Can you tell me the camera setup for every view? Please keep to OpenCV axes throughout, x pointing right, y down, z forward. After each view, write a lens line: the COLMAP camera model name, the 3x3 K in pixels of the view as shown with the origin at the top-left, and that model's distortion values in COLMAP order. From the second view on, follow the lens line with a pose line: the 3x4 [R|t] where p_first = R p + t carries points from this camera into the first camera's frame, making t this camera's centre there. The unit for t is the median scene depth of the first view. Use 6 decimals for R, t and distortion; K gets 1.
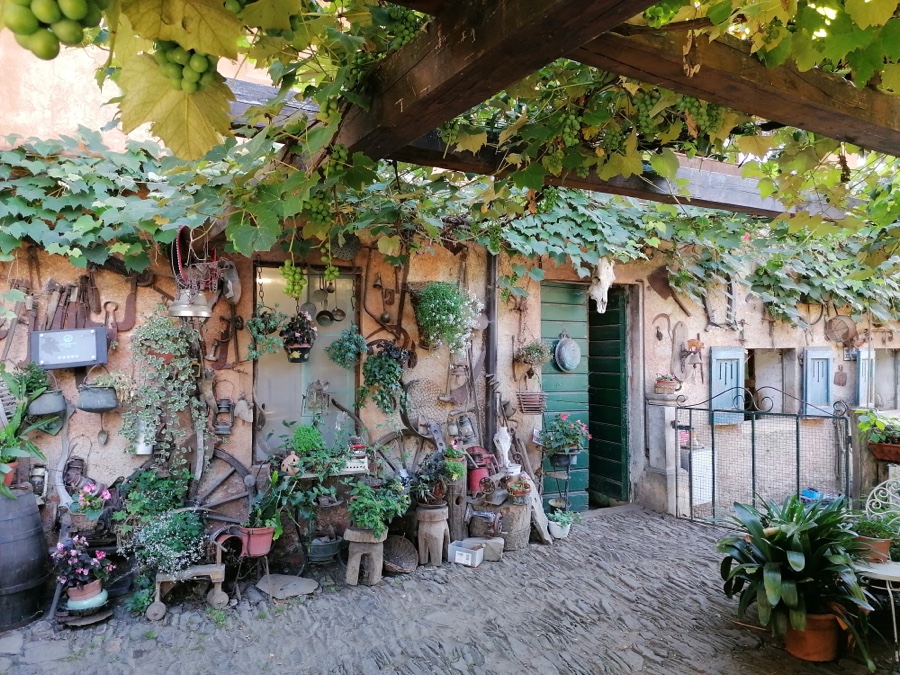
lens RADIAL K [[708.8, 0, 449.6], [0, 708.8, 338.7], [0, 0, 1]] dist [-0.018648, -0.042836]
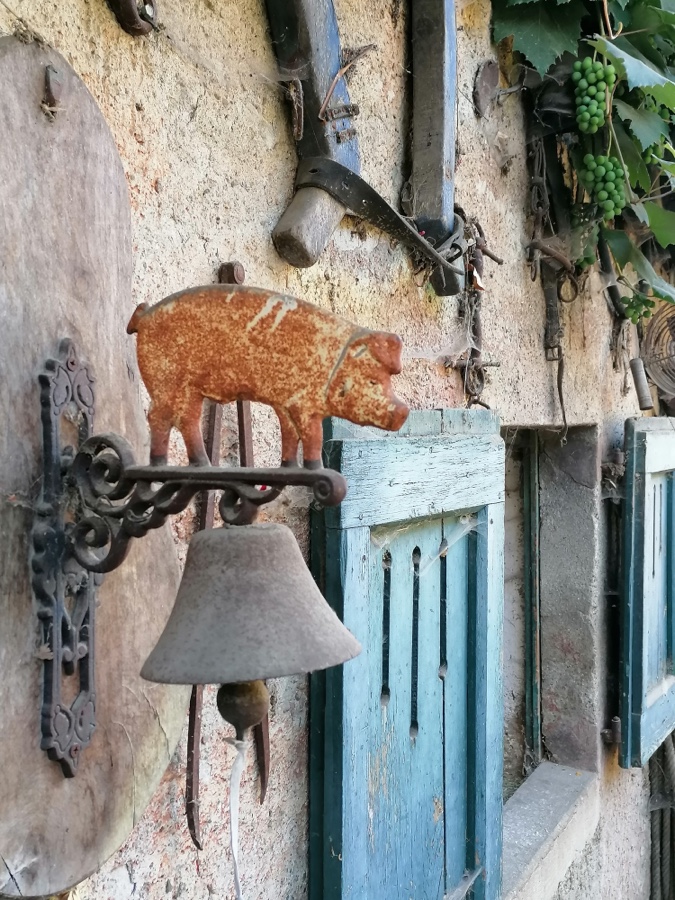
lens RADIAL K [[1026.4, 0, 337.0], [0, 1026.4, 448.1], [0, 0, 1]] dist [0.001419, 0.000000]
pose [[0.824921, -0.015072, 0.565047, 0.286749], [-0.007222, 0.999282, 0.037198, 0.011011], [-0.565201, -0.034767, 0.824220, 0.876464]]
